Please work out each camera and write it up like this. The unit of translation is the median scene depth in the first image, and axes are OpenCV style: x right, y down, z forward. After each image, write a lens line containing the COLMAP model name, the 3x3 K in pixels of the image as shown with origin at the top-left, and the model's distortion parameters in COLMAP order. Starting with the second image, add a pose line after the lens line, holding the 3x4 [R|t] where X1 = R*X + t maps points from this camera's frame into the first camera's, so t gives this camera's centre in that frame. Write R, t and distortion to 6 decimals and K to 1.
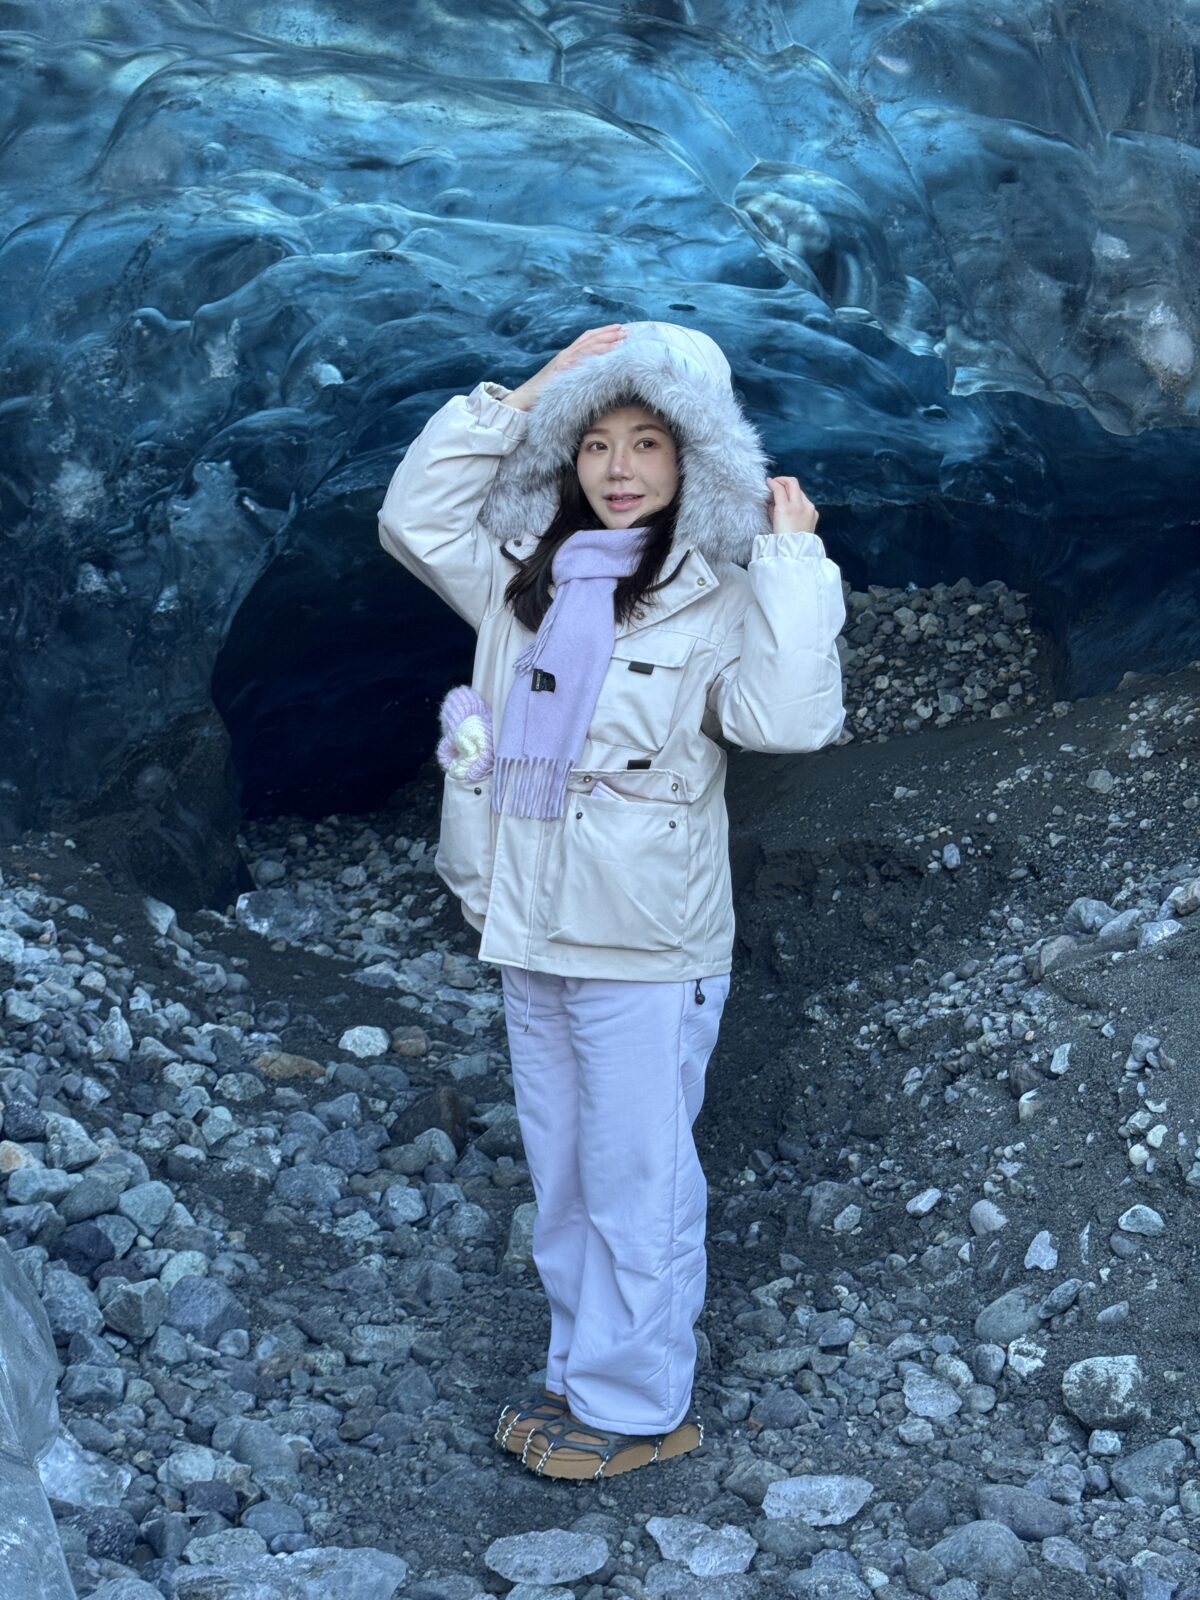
lens RADIAL K [[2225.4, 0, 600.0], [0, 2225.4, 800.0], [0, 0, 1]] dist [0.090188, 0.002798]
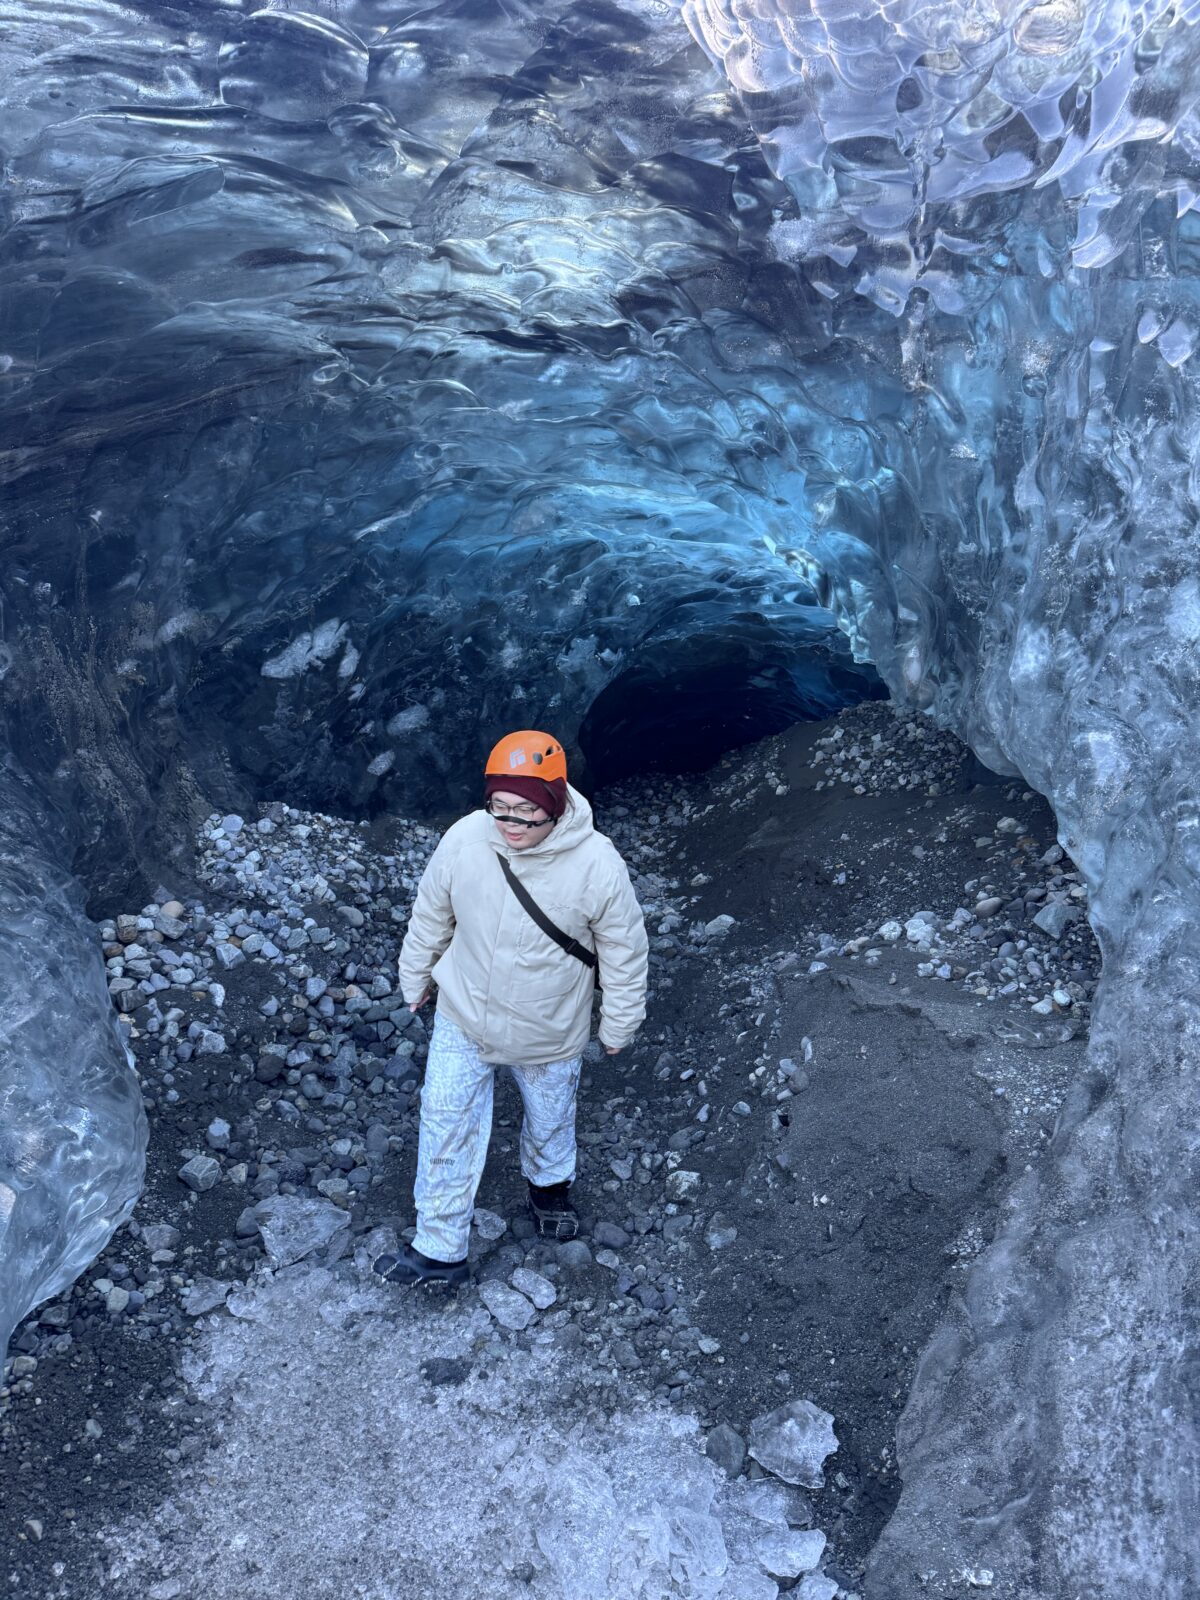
lens RADIAL K [[1119.2, 0, 600.0], [0, 1119.2, 800.0], [0, 0, 1]] dist [0.096894, -0.001030]
pose [[0.952497, 0.093343, -0.289890, 0.238793], [-0.068610, 0.993171, 0.094363, -0.131735], [0.296719, -0.069991, 0.952397, -0.071140]]
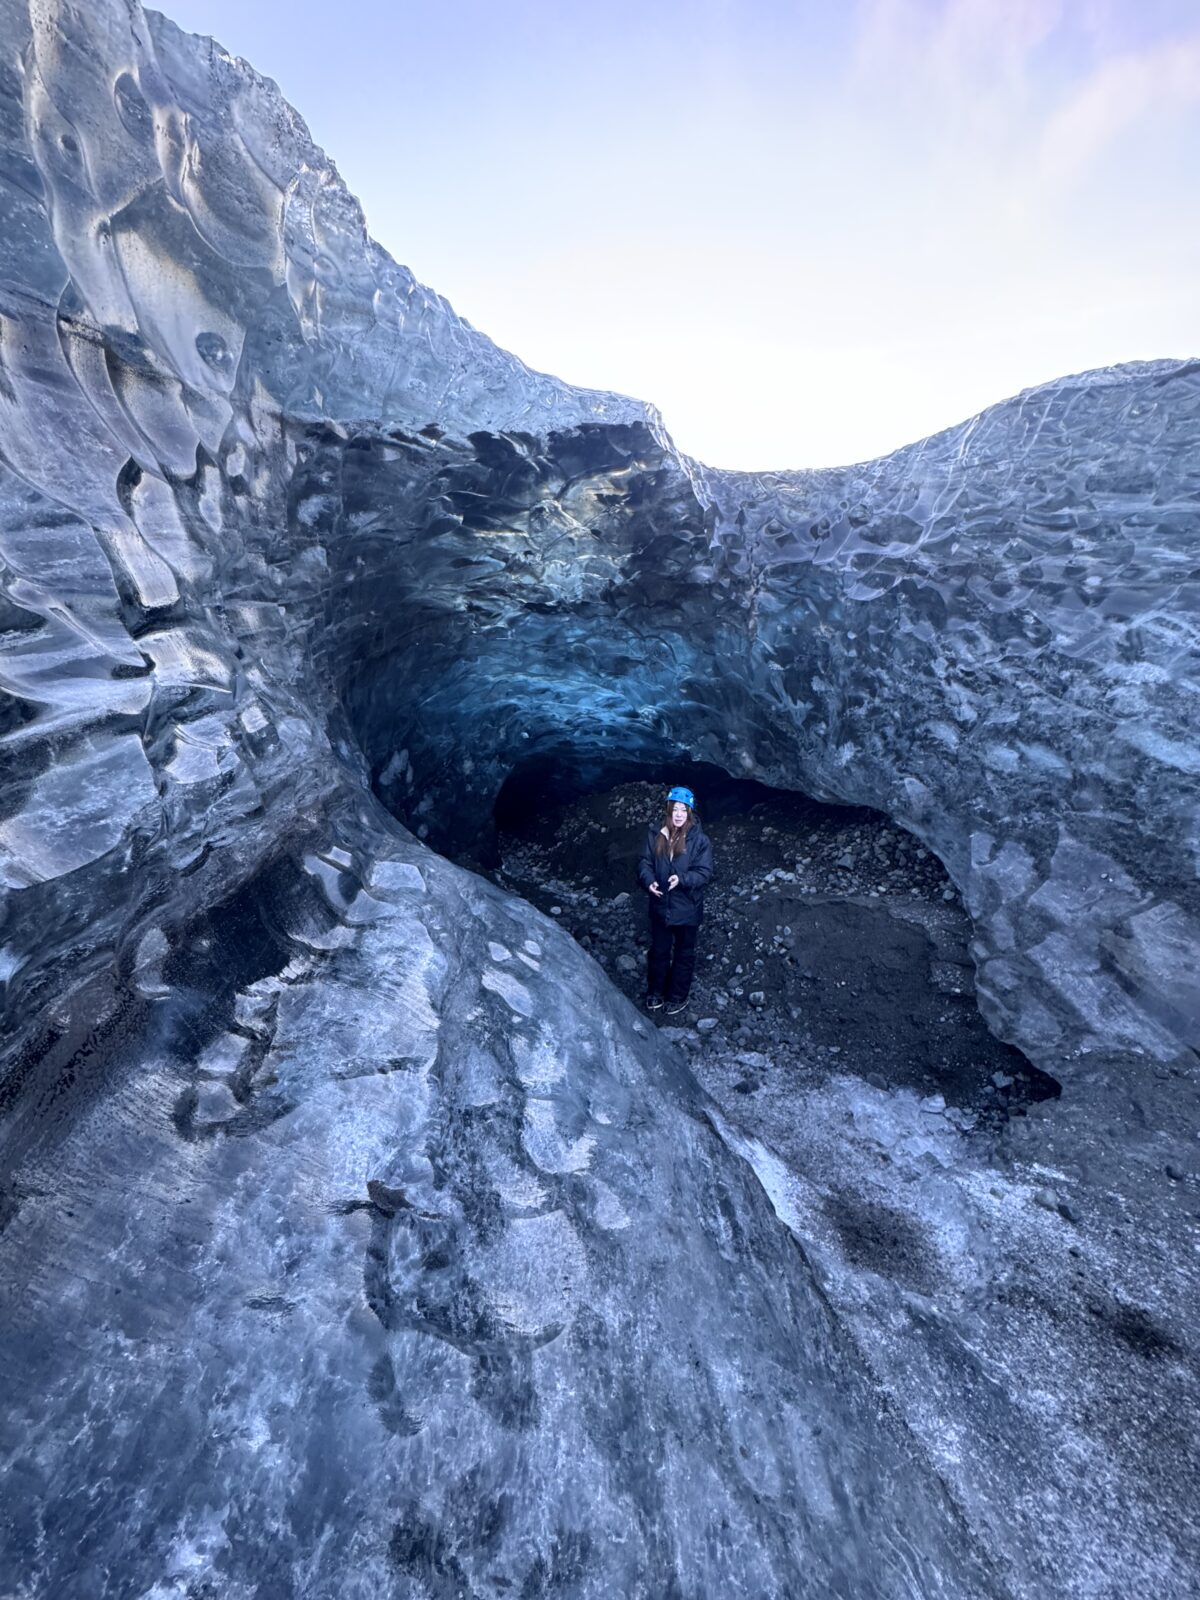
lens RADIAL K [[646.1, 0, 600.0], [0, 646.1, 800.0], [0, 0, 1]] dist [-0.000601, 0.000619]
pose [[0.993211, 0.003571, 0.116274, -0.162810], [-0.003993, 0.999986, 0.003395, -0.103775], [-0.116260, -0.003836, 0.993211, -0.224654]]
